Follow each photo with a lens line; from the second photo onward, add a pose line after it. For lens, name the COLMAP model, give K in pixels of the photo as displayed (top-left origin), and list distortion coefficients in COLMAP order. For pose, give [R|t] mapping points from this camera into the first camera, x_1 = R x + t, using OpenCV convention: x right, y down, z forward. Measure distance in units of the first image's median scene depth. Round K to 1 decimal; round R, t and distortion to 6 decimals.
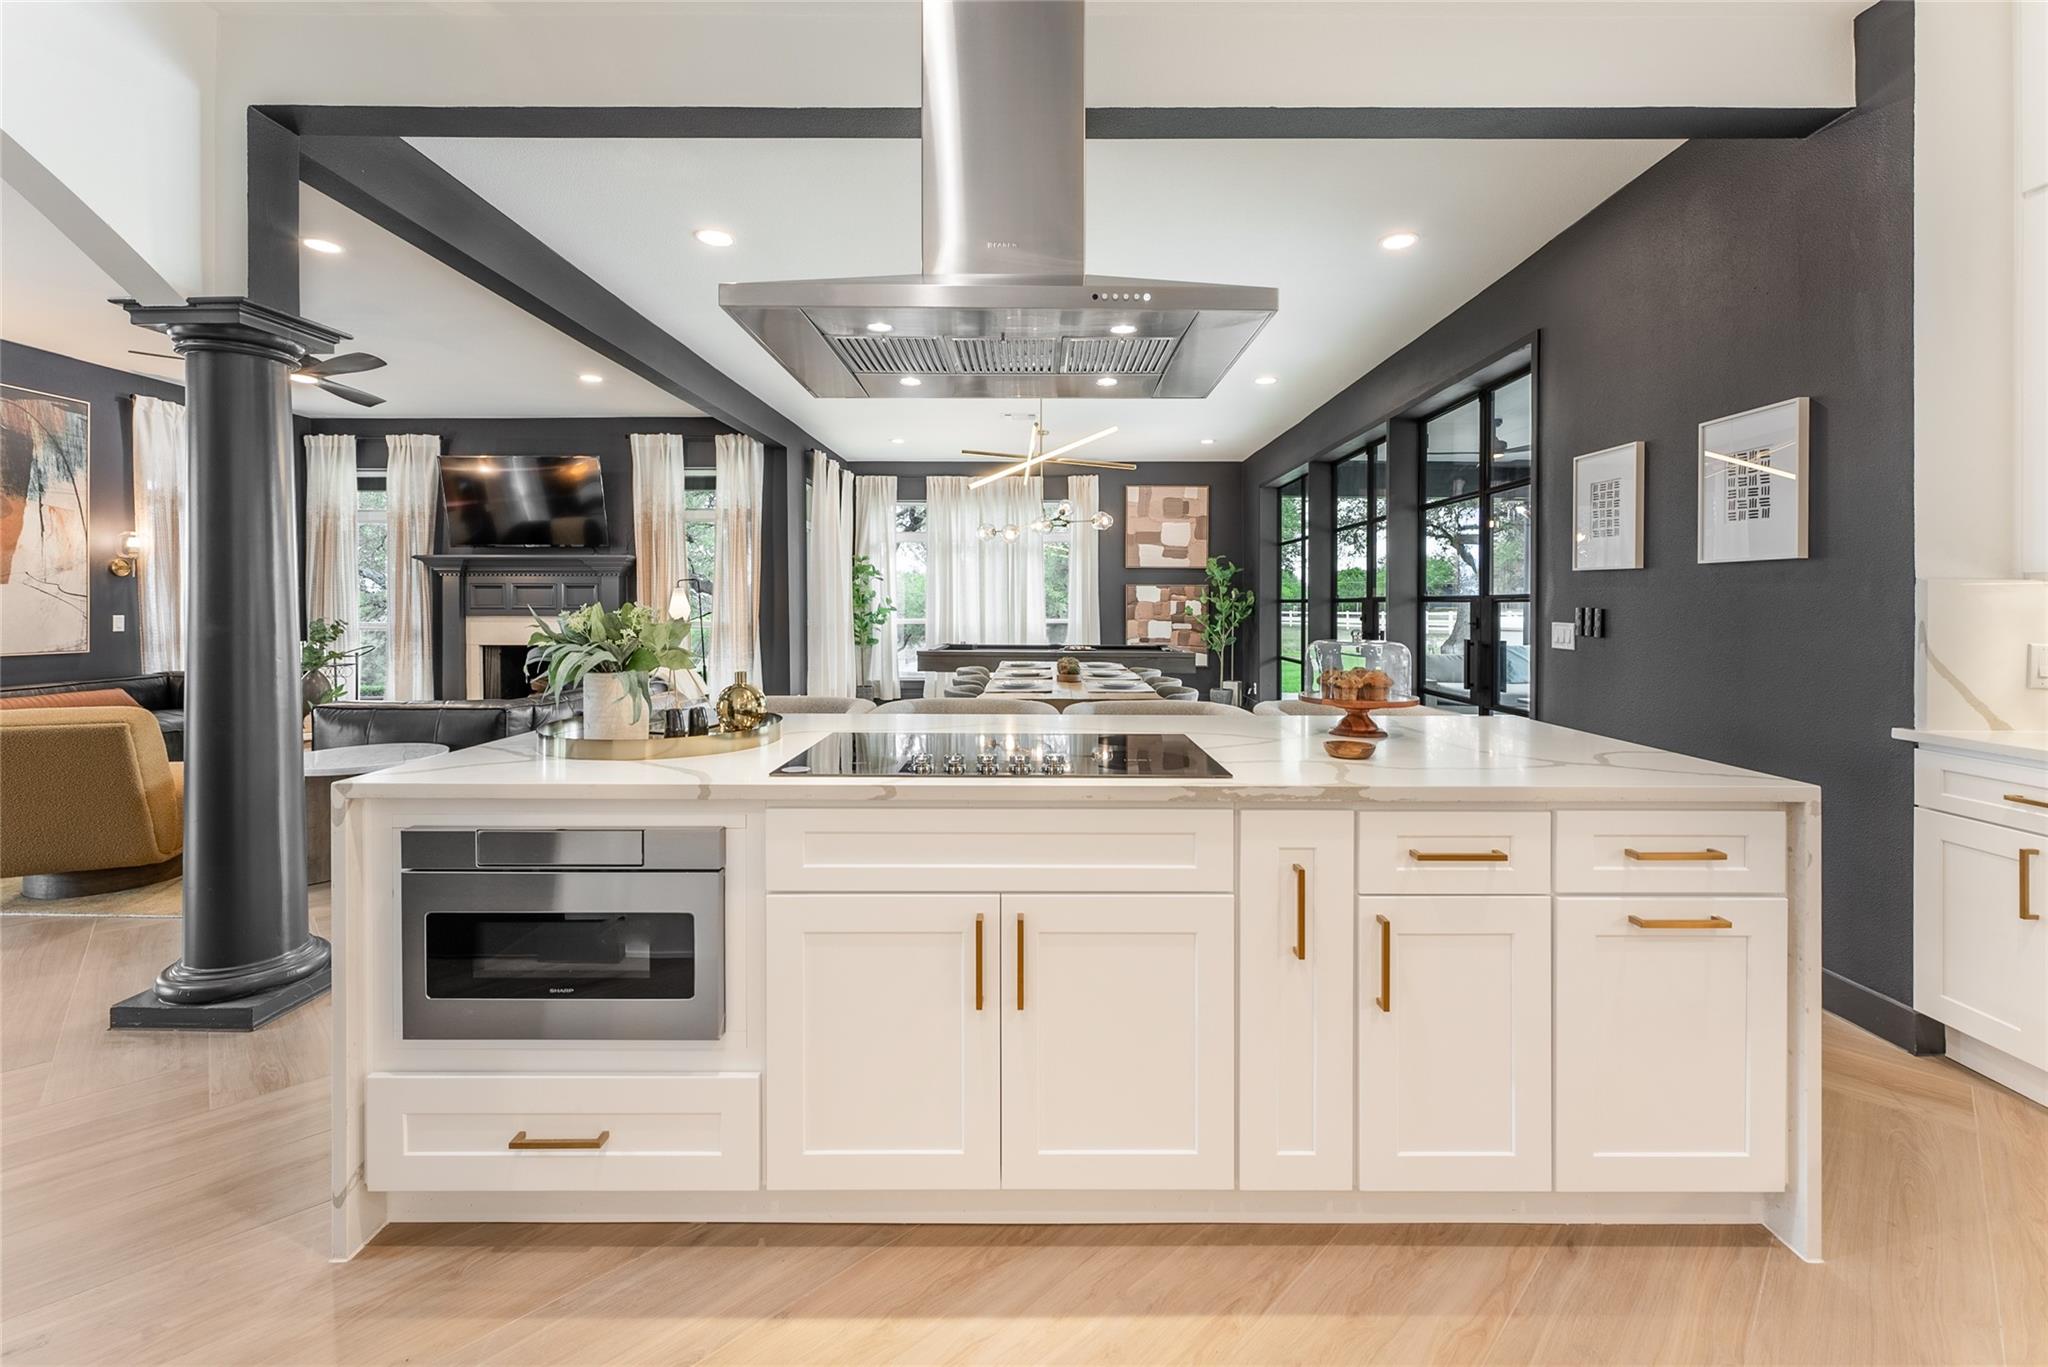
lens RADIAL K [[850.7, 0, 1072.5], [0, 850.7, 642.4], [0, 0, 1]] dist [0.001858, 0.000021]
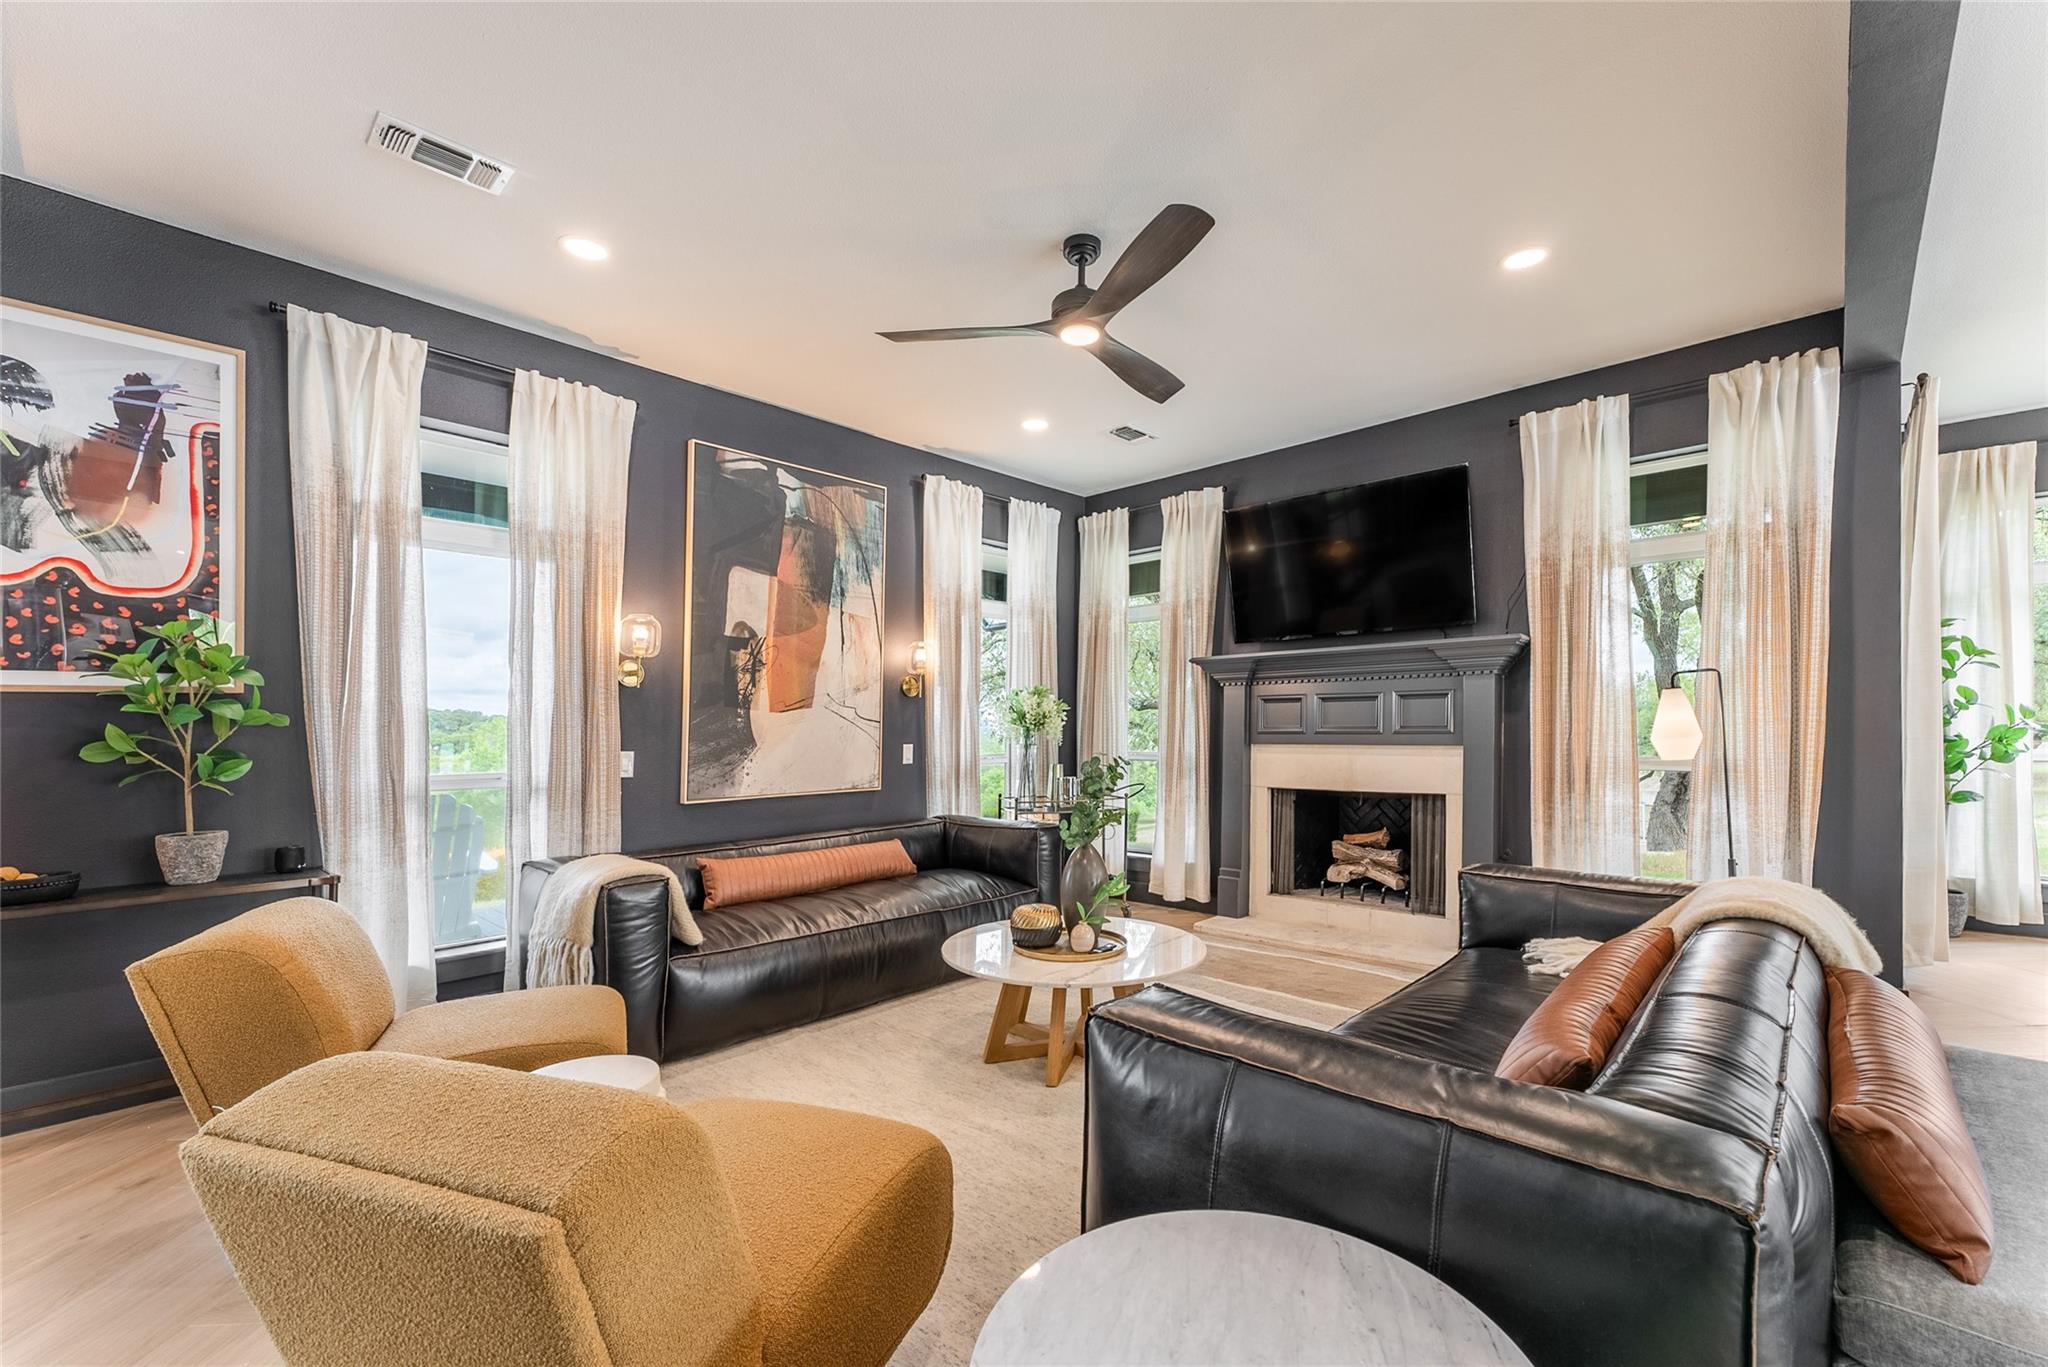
lens RADIAL K [[850.7, 0, 1029.0], [0, 850.7, 716.1], [0, 0, 1]] dist [0.001858, 0.000021]
pose [[0.705028, -0.015443, -0.709011, -0.481034], [-0.020549, 0.998898, -0.042190, -0.028559], [0.708881, 0.044314, 0.703934, 0.534991]]
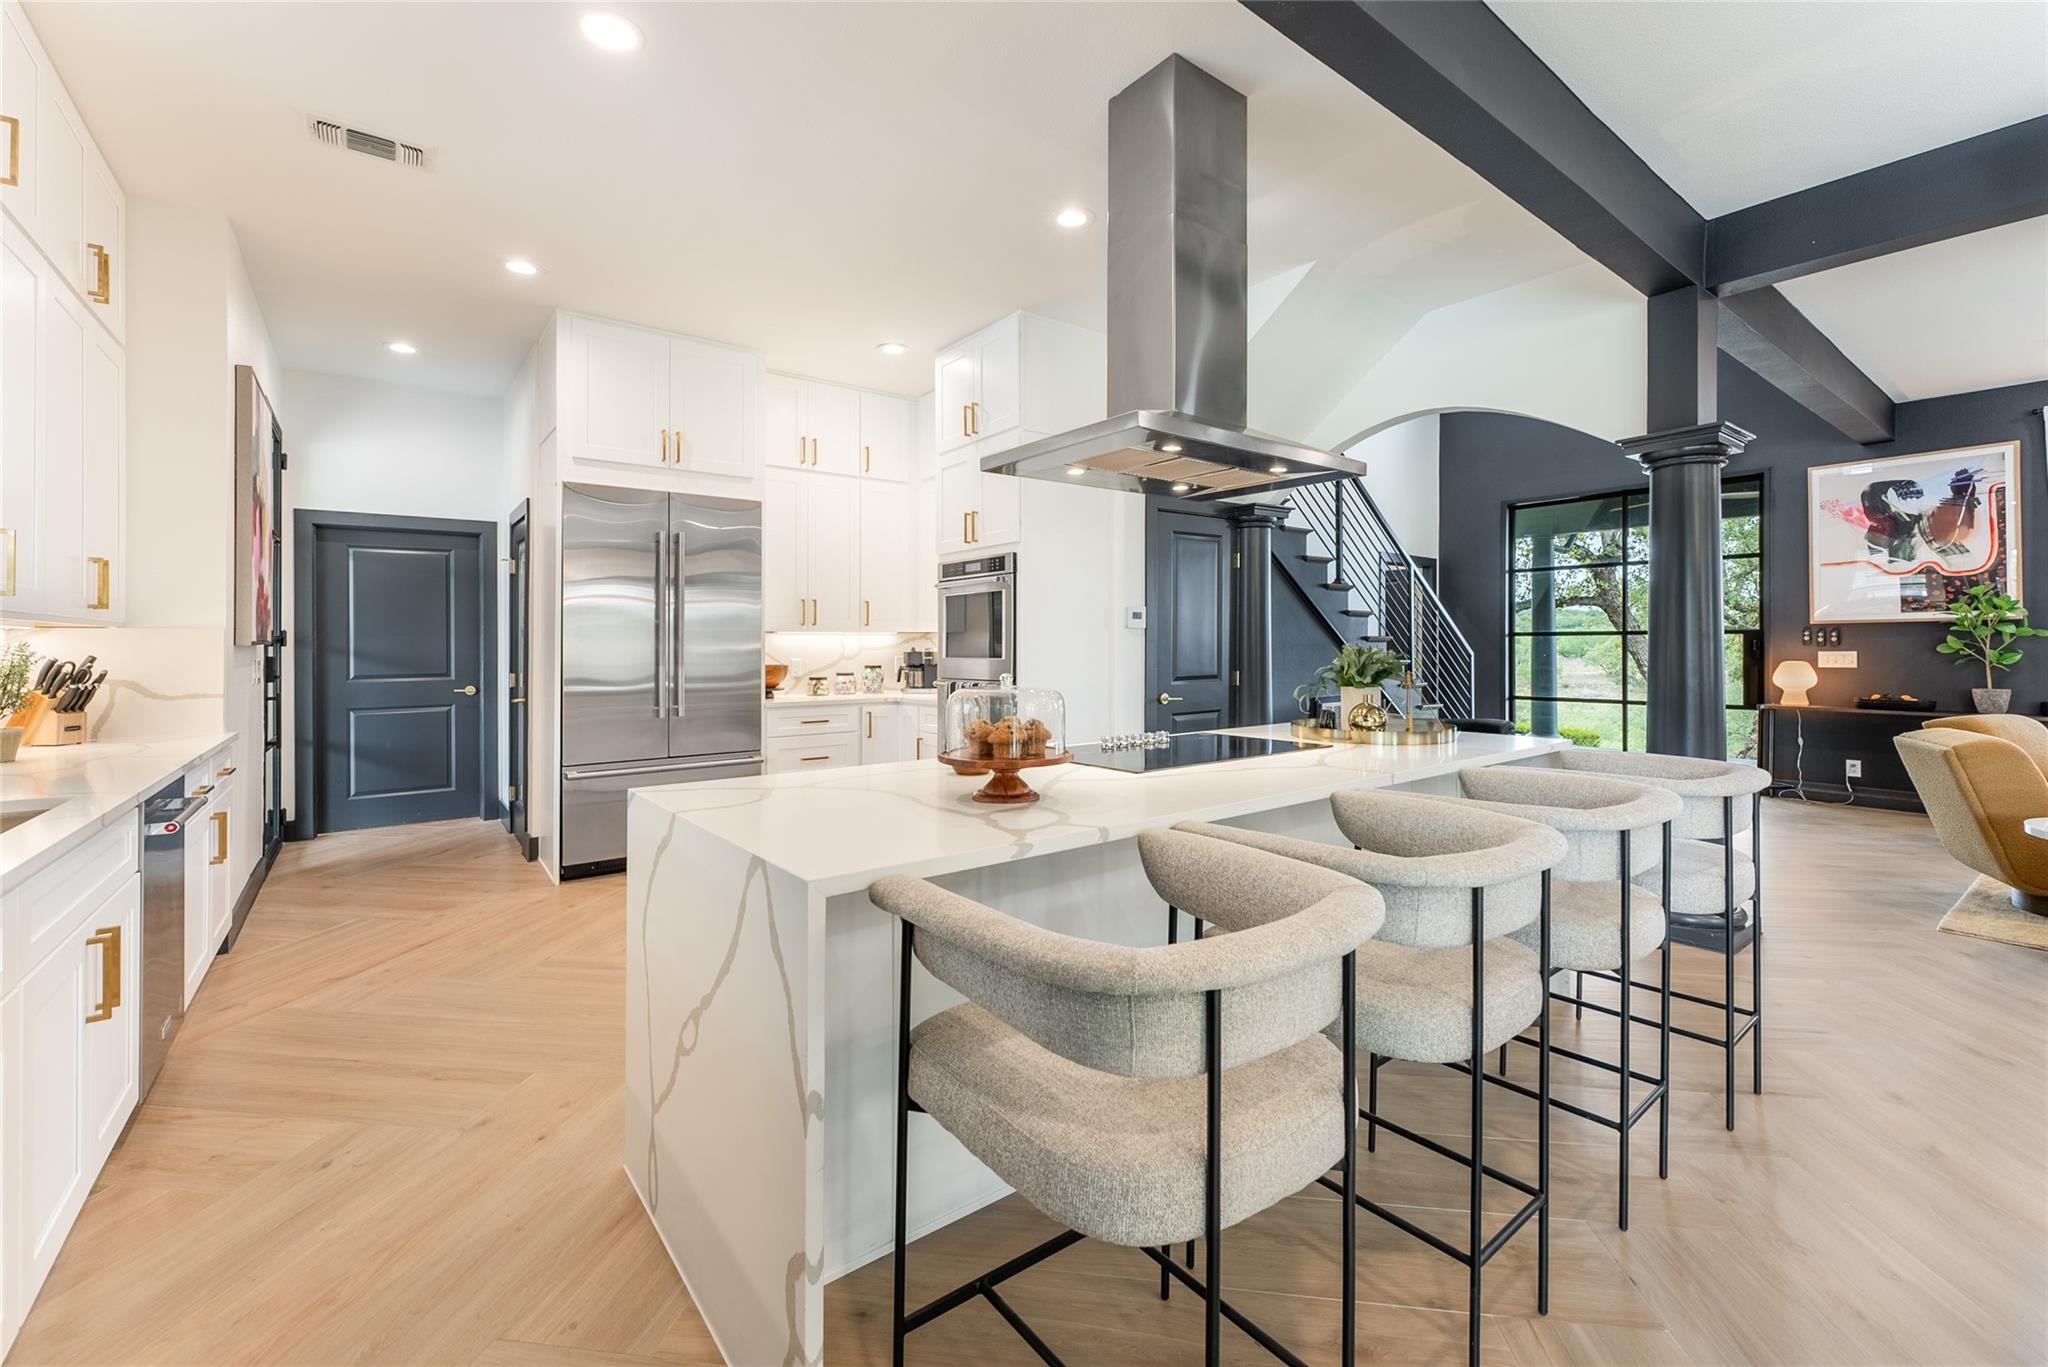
lens RADIAL K [[850.7, 0, 1000.6], [0, 850.7, 634.5], [0, 0, 1]] dist [0.001858, 0.000021]
pose [[-0.823171, -0.006879, -0.567751, 0.344936], [-0.024399, 0.999432, 0.023266, -0.030598], [0.567268, 0.033005, -0.822871, 0.701653]]
